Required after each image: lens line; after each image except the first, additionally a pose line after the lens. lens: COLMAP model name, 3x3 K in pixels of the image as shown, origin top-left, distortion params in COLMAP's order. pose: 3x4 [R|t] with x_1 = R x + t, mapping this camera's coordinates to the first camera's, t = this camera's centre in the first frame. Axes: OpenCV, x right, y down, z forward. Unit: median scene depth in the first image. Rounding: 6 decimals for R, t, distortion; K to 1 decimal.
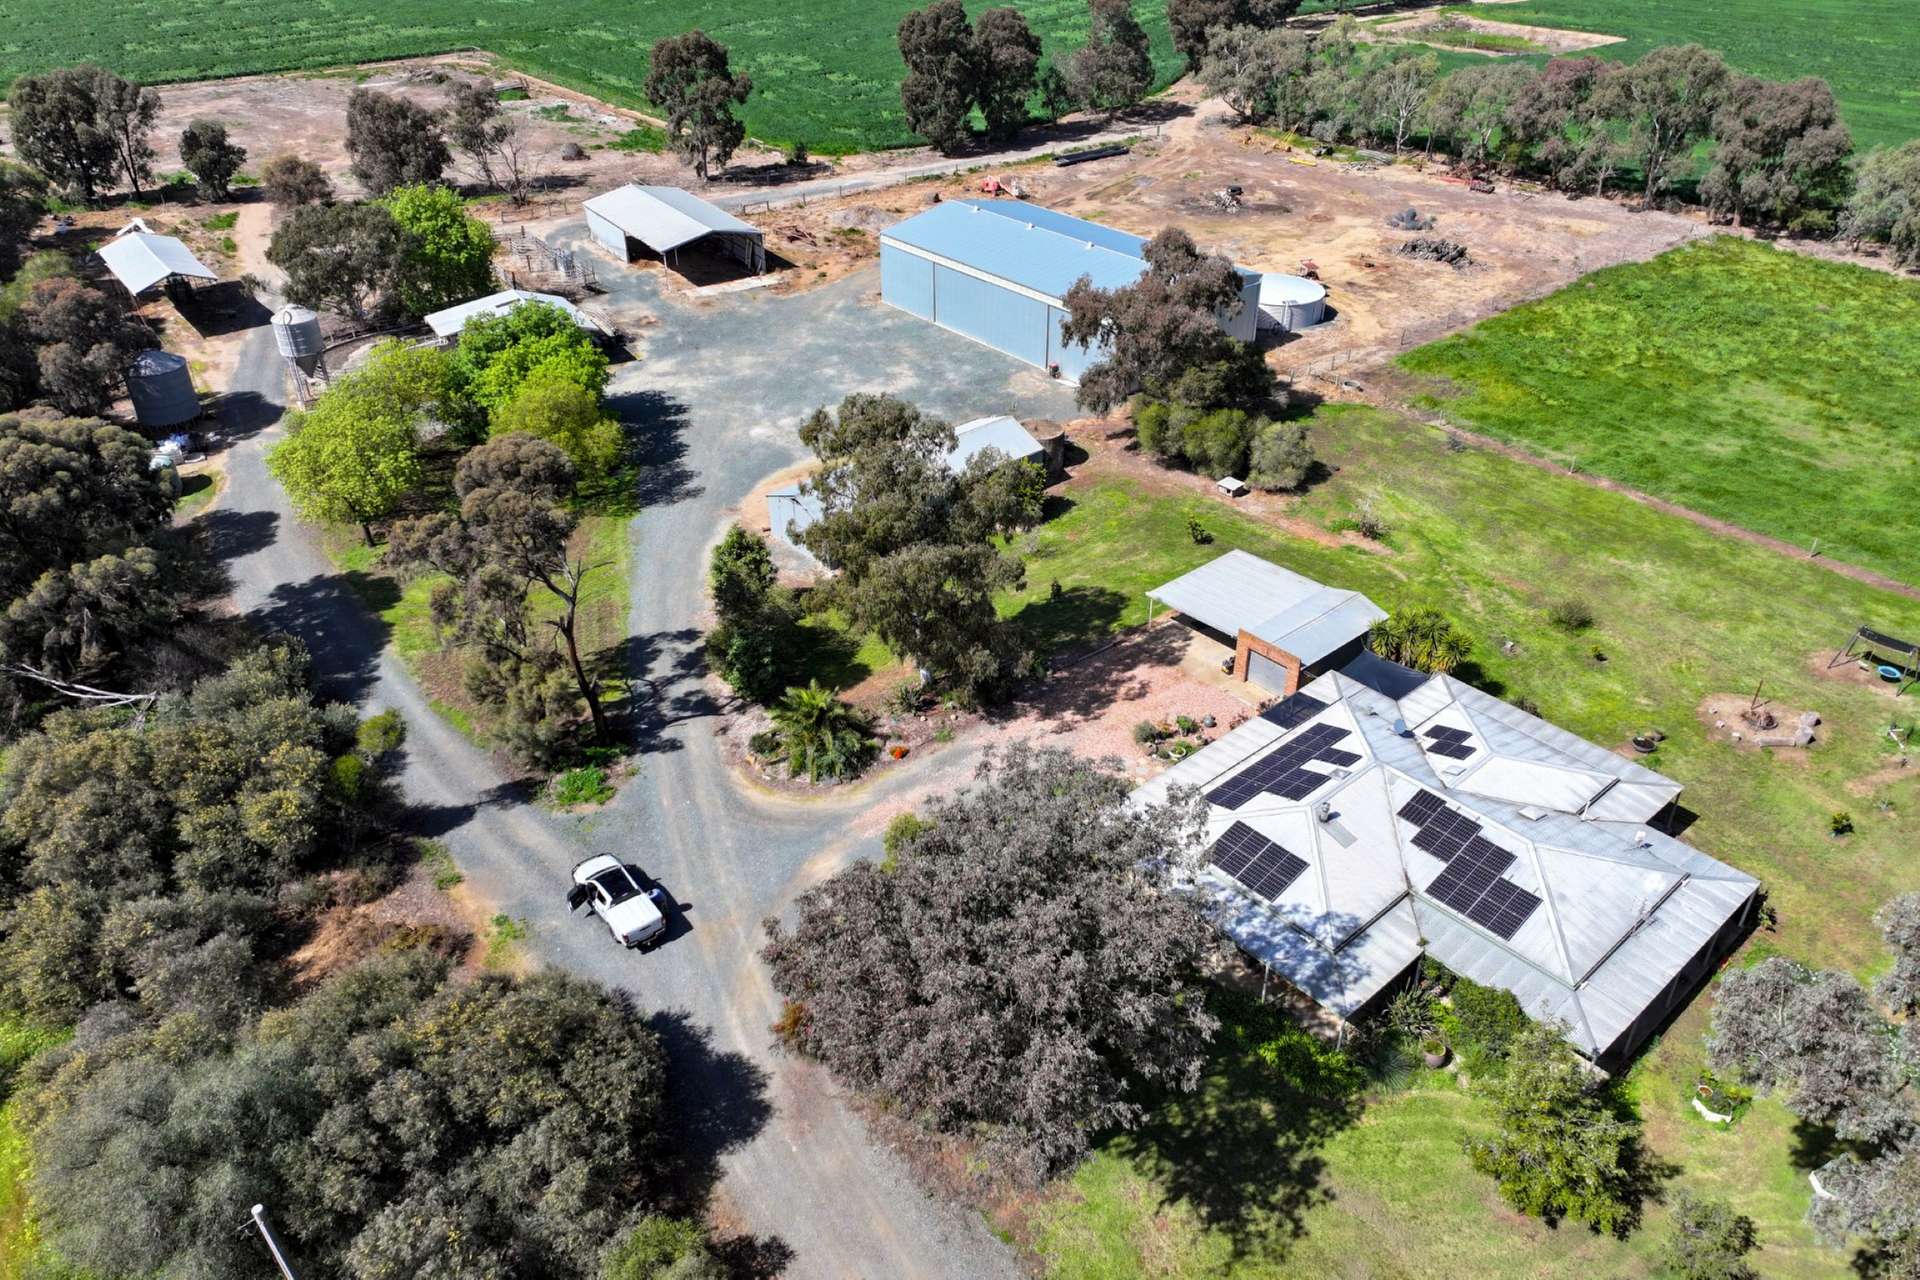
lens RADIAL K [[1343.8, 0, 960.0], [0, 1343.8, 640.0], [0, 0, 1]] dist [0.004774, 0.000525]
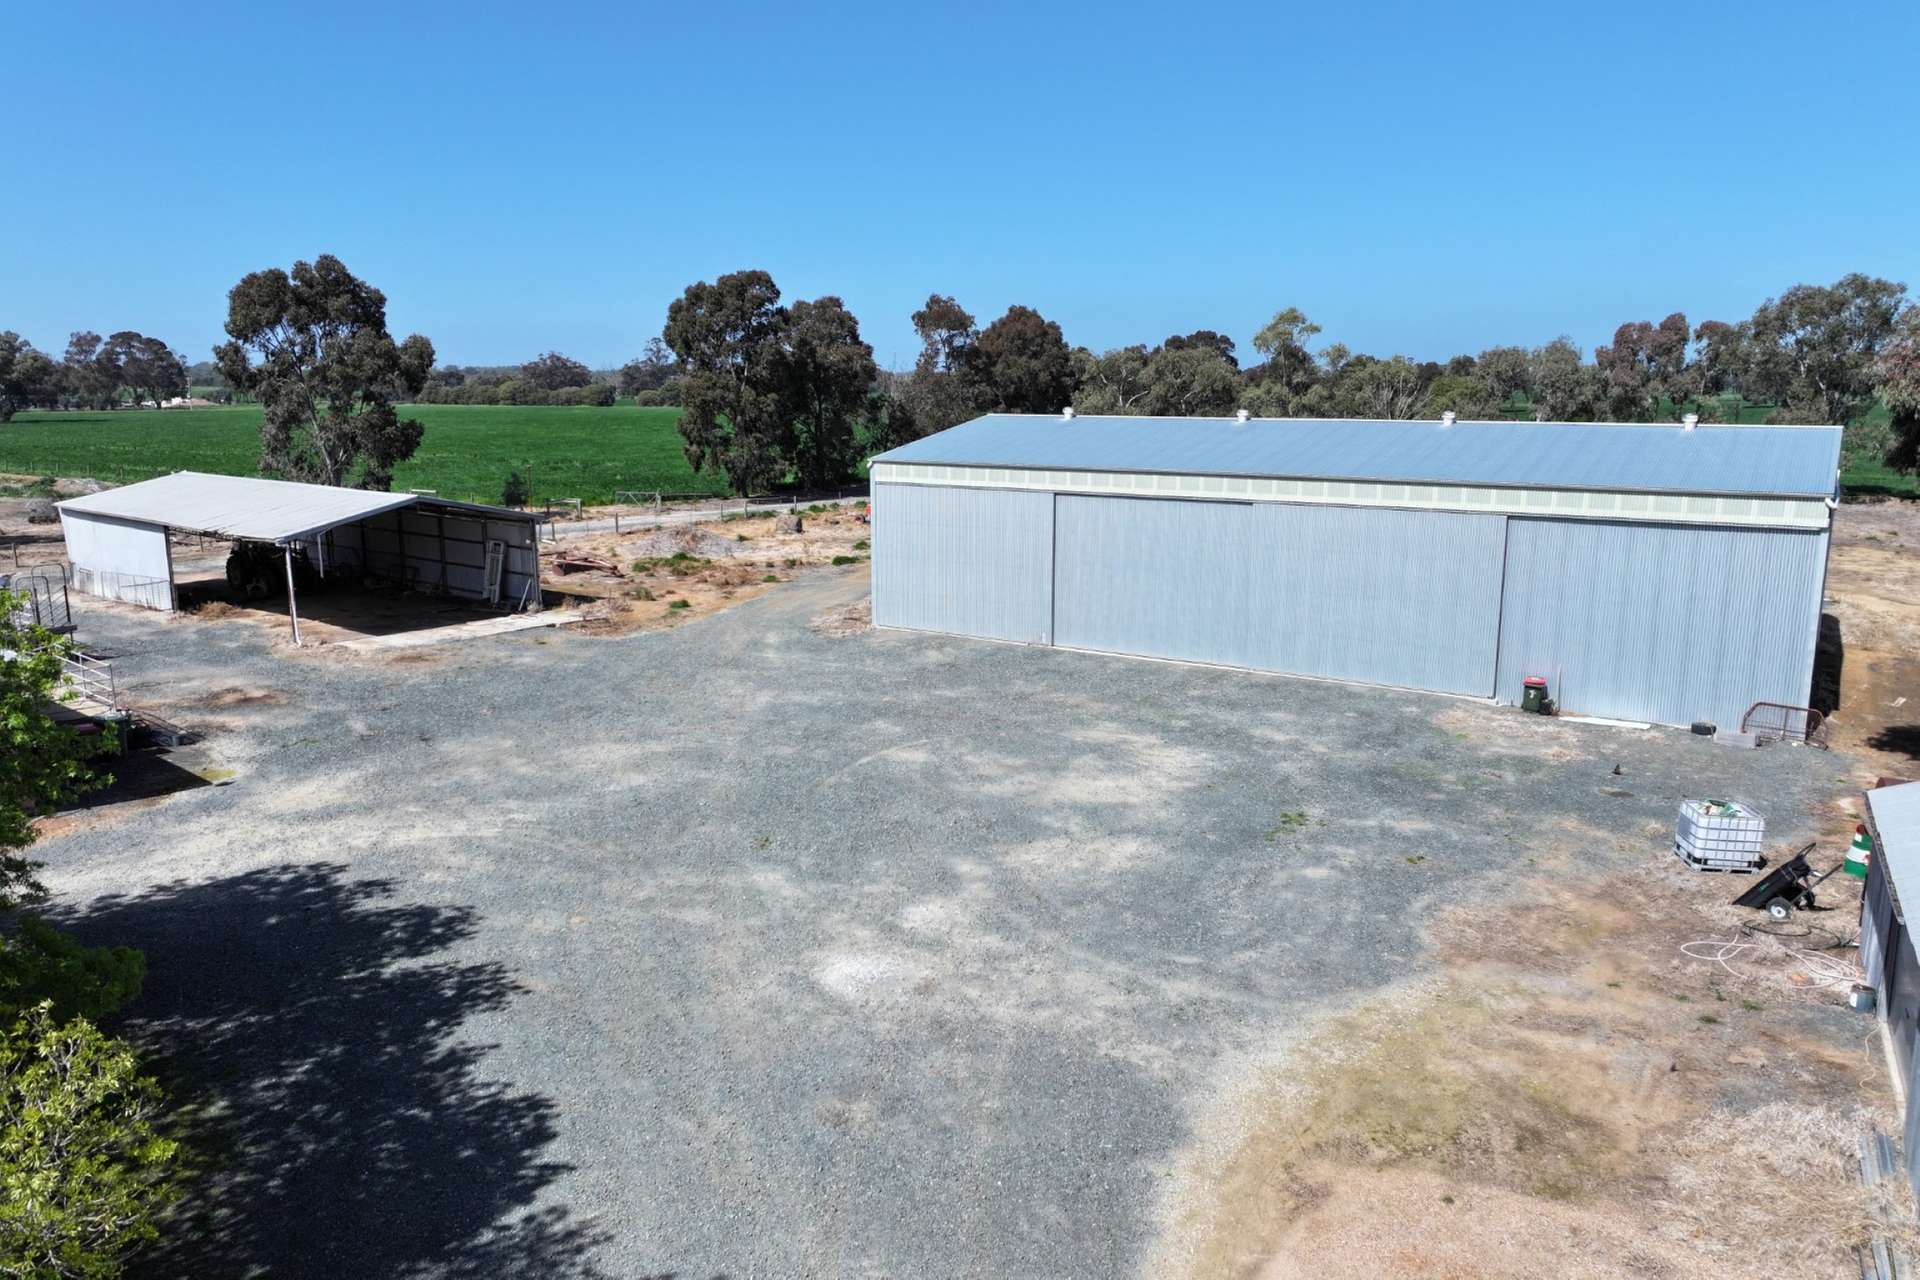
lens RADIAL K [[1343.8, 0, 960.0], [0, 1343.8, 640.0], [0, 0, 1]] dist [0.004774, 0.000525]
pose [[0.950903, -0.050222, 0.305389, -0.263312], [0.158807, 0.926116, -0.342184, -0.171647], [-0.265640, 0.373881, 0.888621, 1.044069]]
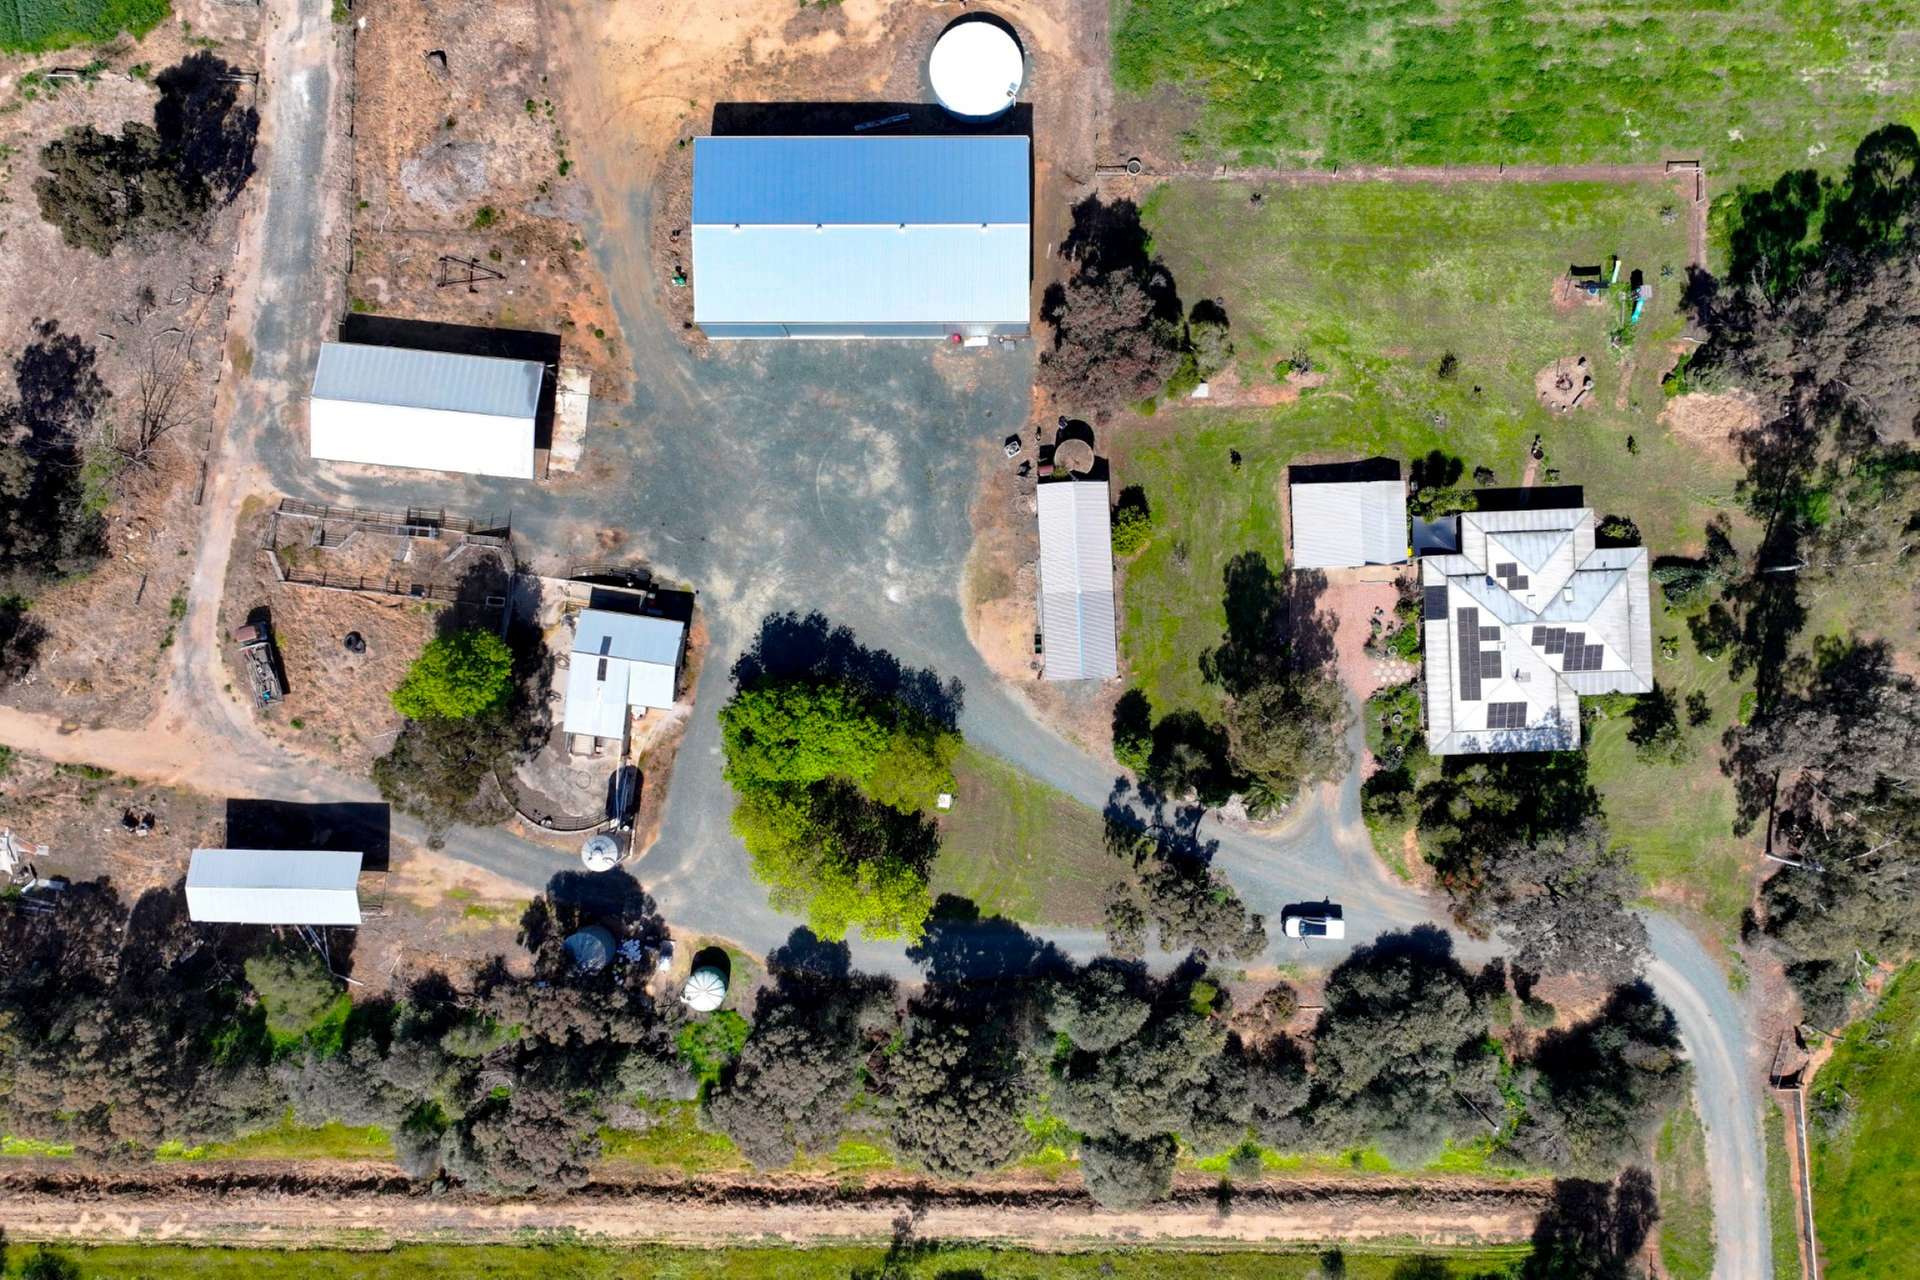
lens RADIAL K [[1343.8, 0, 960.0], [0, 1343.8, 640.0], [0, 0, 1]] dist [0.004774, 0.000525]
pose [[0.630445, -0.776195, 0.007698, -0.206264], [0.416817, 0.346882, 0.840200, -1.589016], [-0.654830, -0.526492, 0.542221, 0.320877]]
